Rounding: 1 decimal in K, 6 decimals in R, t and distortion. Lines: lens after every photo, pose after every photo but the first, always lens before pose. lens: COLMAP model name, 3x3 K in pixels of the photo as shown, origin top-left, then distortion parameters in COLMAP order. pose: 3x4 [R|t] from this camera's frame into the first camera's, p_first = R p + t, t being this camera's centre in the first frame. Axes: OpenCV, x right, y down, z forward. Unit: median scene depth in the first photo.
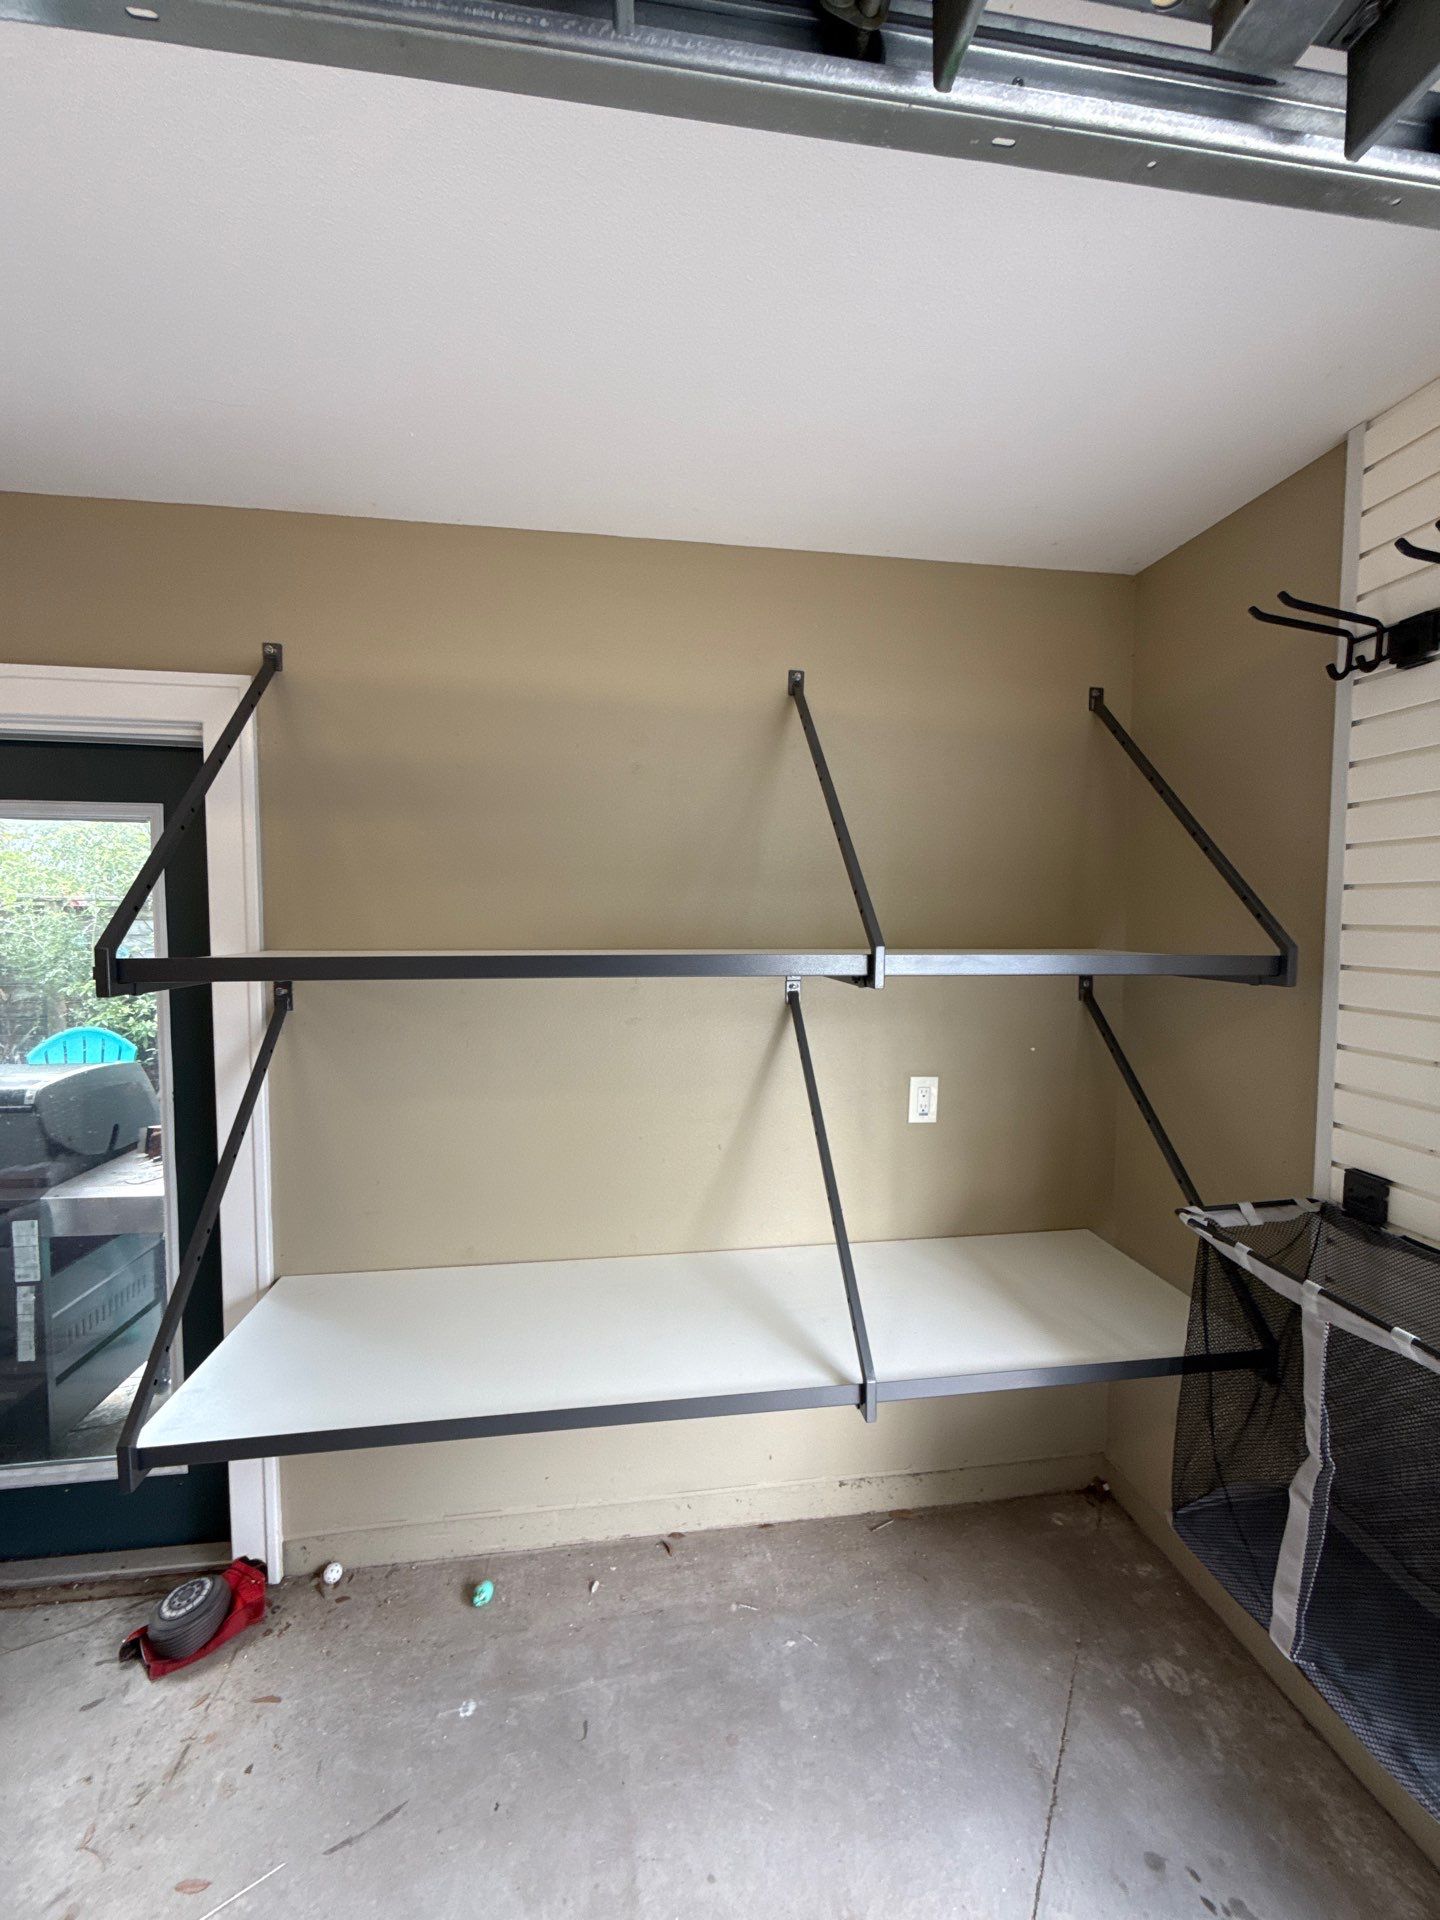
lens RADIAL K [[762.9, 0, 726.3], [0, 762.9, 955.9], [0, 0, 1]] dist [-0.000124, 0.000200]
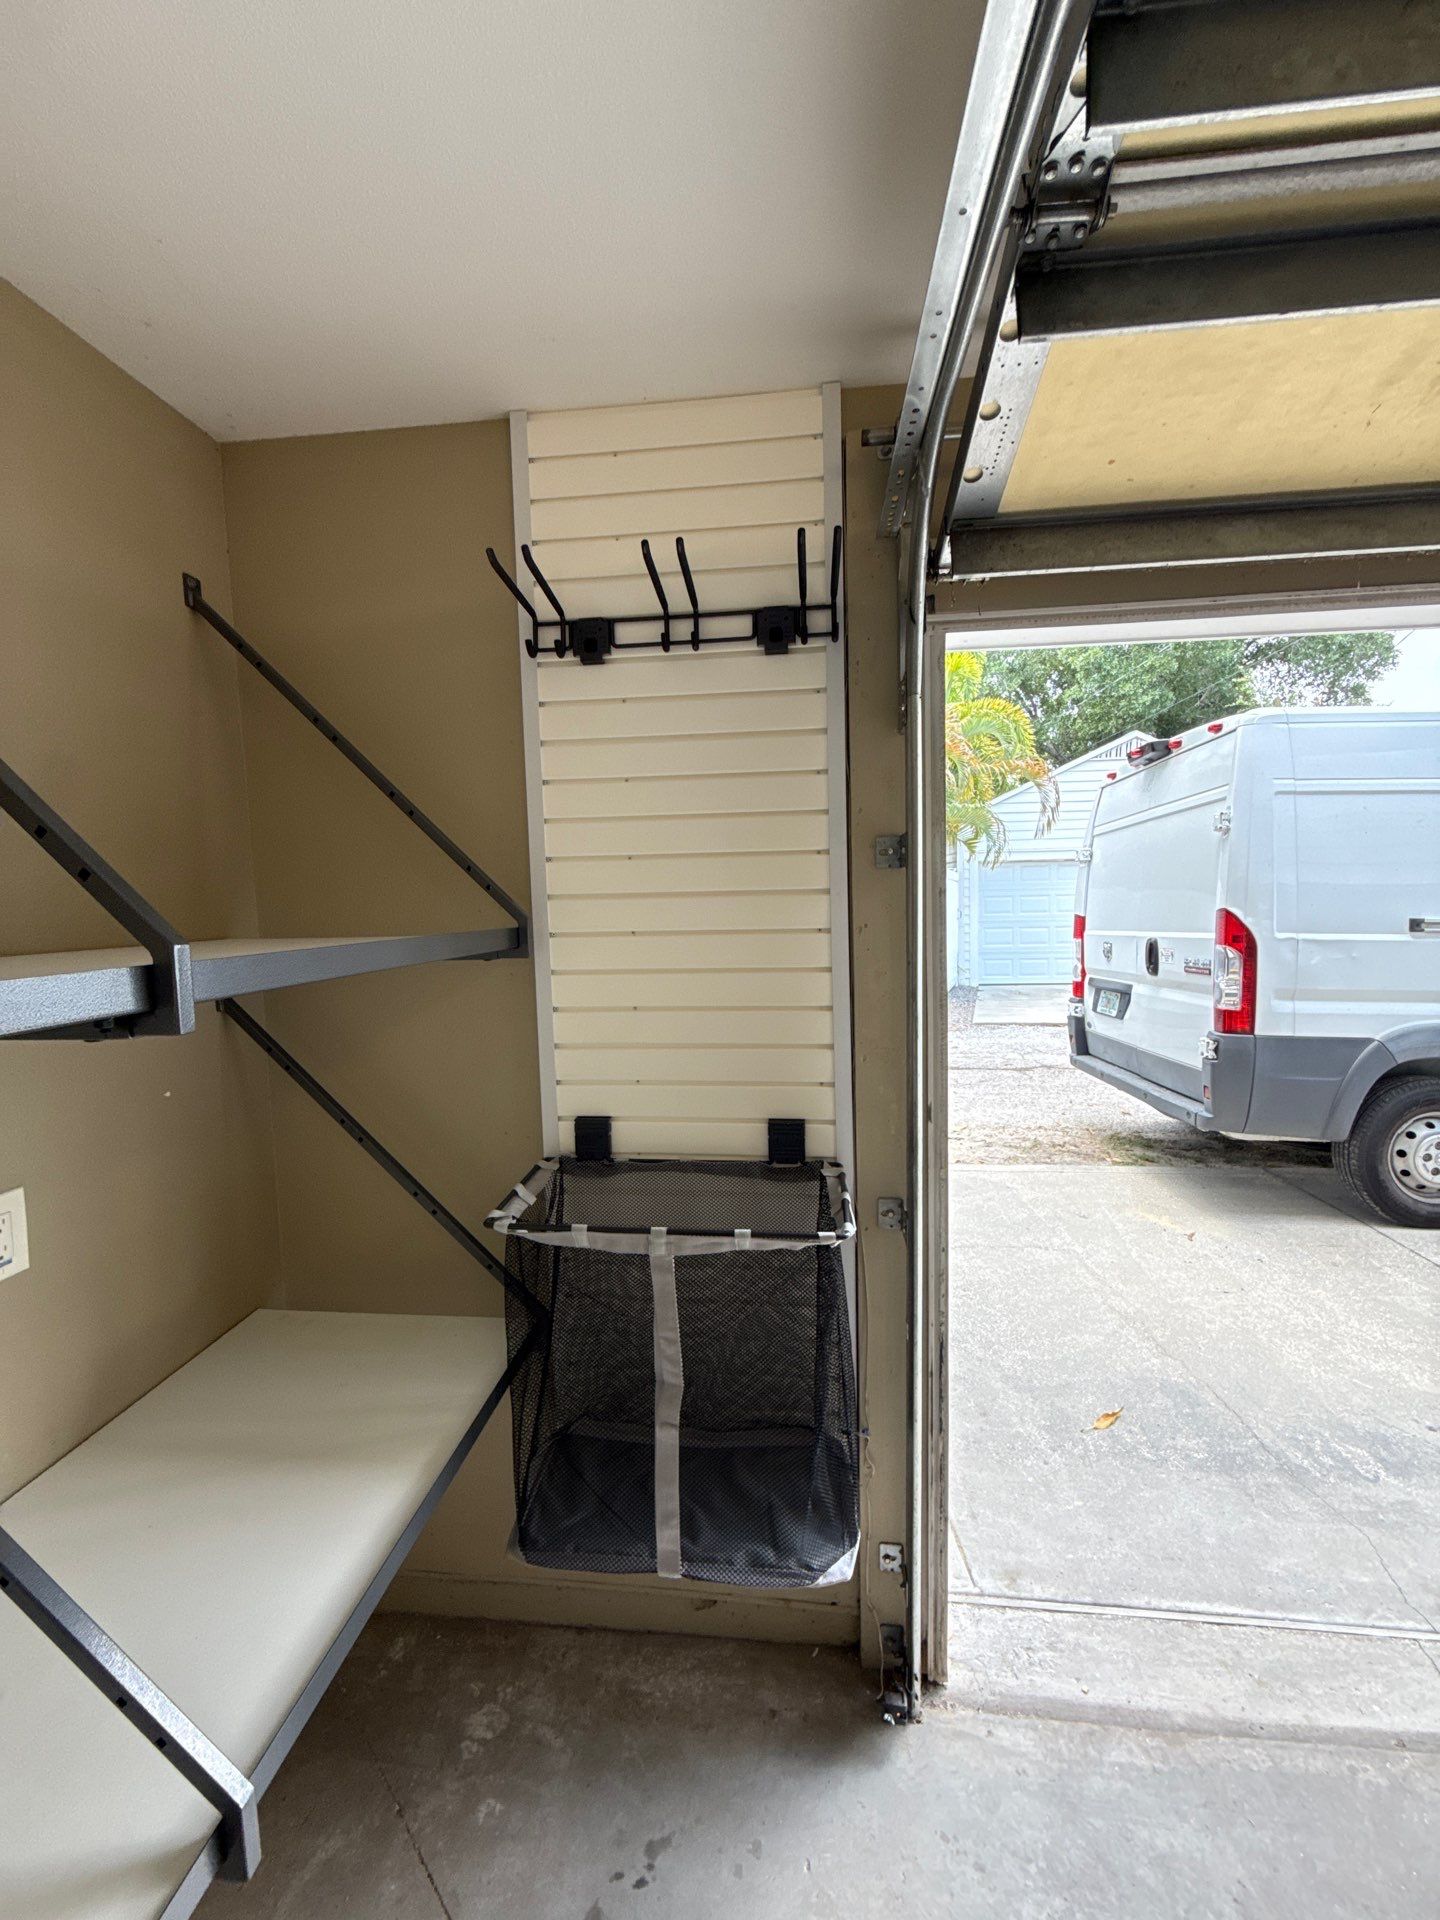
lens RADIAL K [[762.9, 0, 720.9], [0, 762.9, 958.5], [0, 0, 1]] dist [-0.000124, 0.000200]
pose [[0.248639, -0.089514, 0.964451, -0.168496], [0.074205, 0.994554, 0.073177, -0.013336], [-0.965750, 0.053372, 0.253927, 0.520840]]
